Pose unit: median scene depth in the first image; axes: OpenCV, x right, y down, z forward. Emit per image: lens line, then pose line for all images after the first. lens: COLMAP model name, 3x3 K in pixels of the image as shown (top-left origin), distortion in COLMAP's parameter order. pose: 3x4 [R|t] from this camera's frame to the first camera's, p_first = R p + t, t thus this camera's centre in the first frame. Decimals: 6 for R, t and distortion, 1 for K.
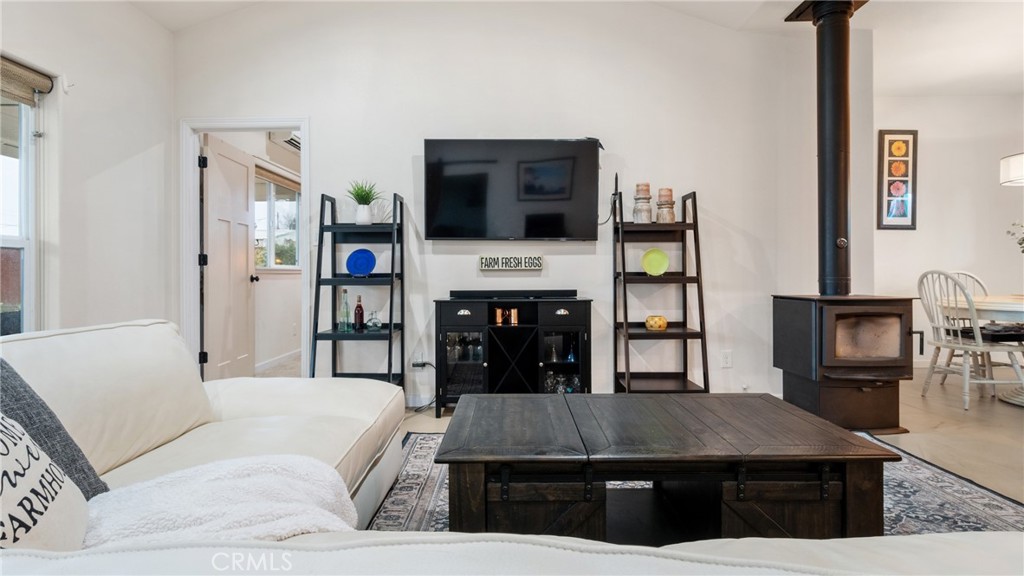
lens RADIAL K [[500.9, 0, 505.2], [0, 500.9, 273.5], [0, 0, 1]] dist [-0.002884, 0.000501]
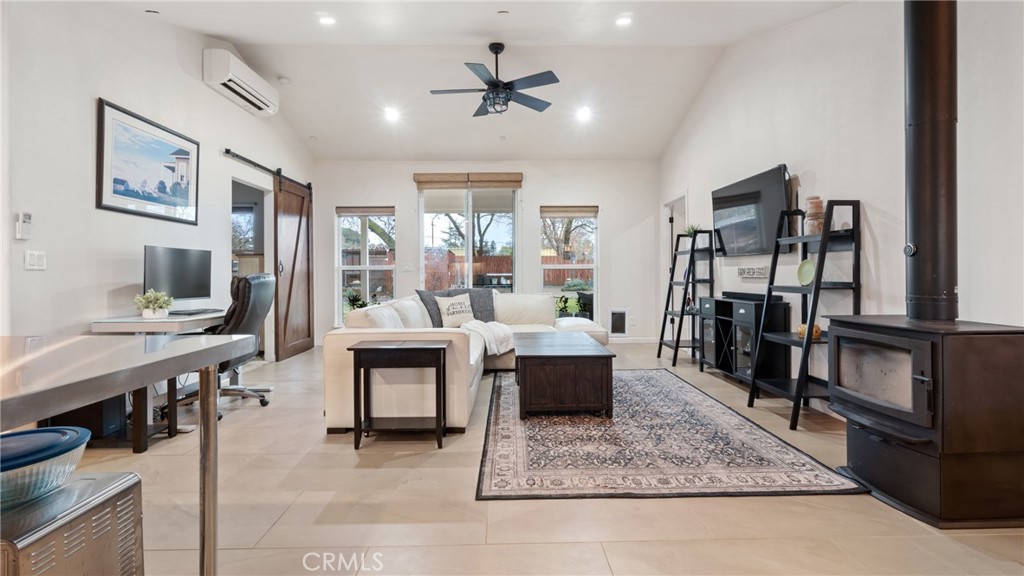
lens RADIAL K [[448.1, 0, 508.5], [0, 448.1, 271.3], [0, 0, 1]] dist [0.000483, 0.000002]
pose [[0.021892, -0.000311, -0.999760, 1.193389], [0.011120, 0.999938, -0.000067, -0.031742], [0.999698, -0.011116, 0.021894, 0.345625]]
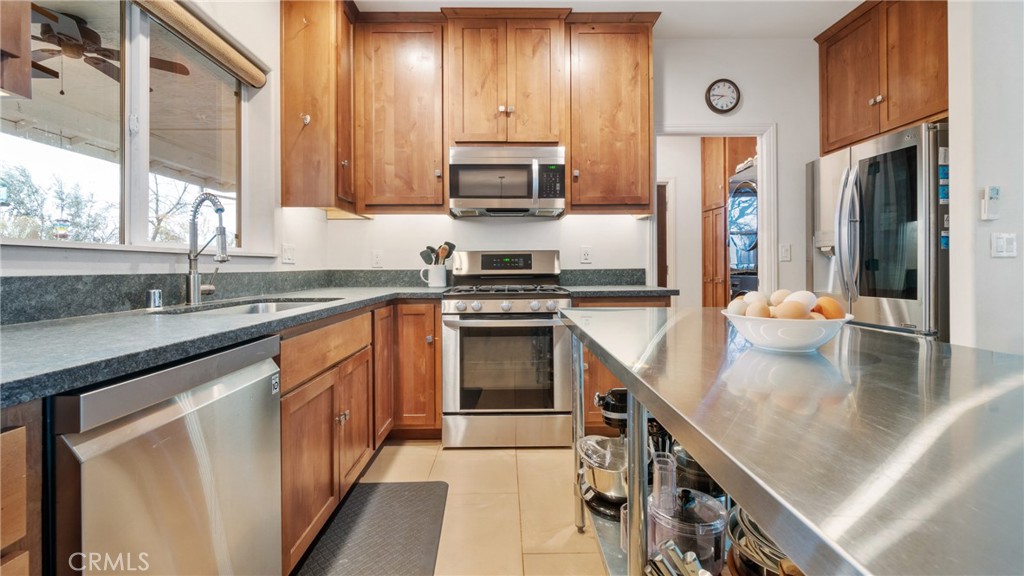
lens RADIAL K [[448.1, 0, 508.5], [0, 448.1, 271.3], [0, 0, 1]] dist [0.000483, 0.000002]
pose [[-0.999738, 0.012515, -0.019150, 1.098275], [0.012472, 0.999919, 0.002361, -0.034065], [0.019178, 0.002121, -0.999814, 0.156183]]
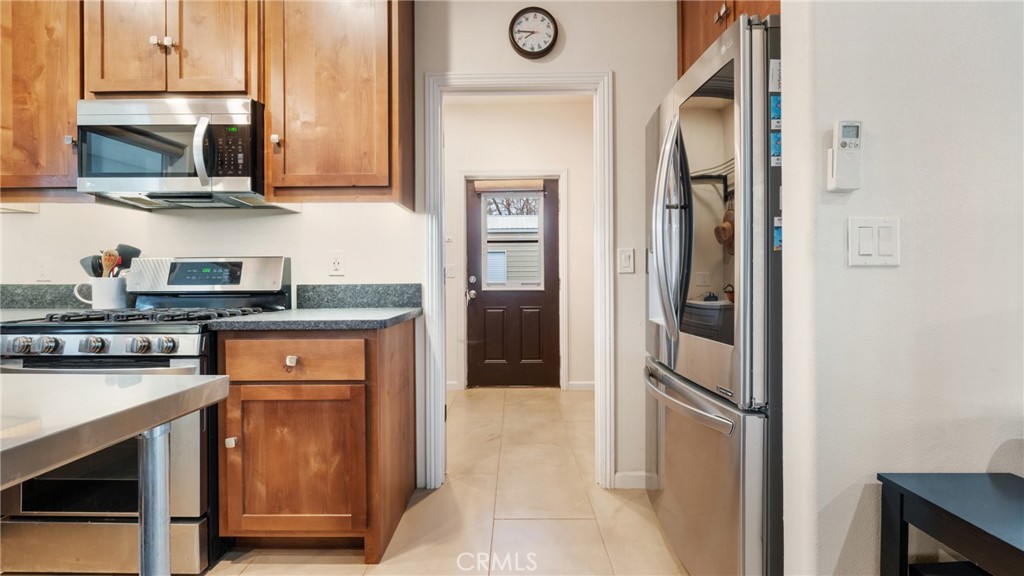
lens RADIAL K [[442.5, 0, 508.7], [0, 442.5, 281.6], [0, 0, 1]] dist [-0.002382, -0.000148]
pose [[-0.999924, 0.009758, 0.007568, 0.662477], [0.009749, 0.999952, -0.001145, -0.035073], [-0.007578, -0.001071, -0.999971, -0.138186]]
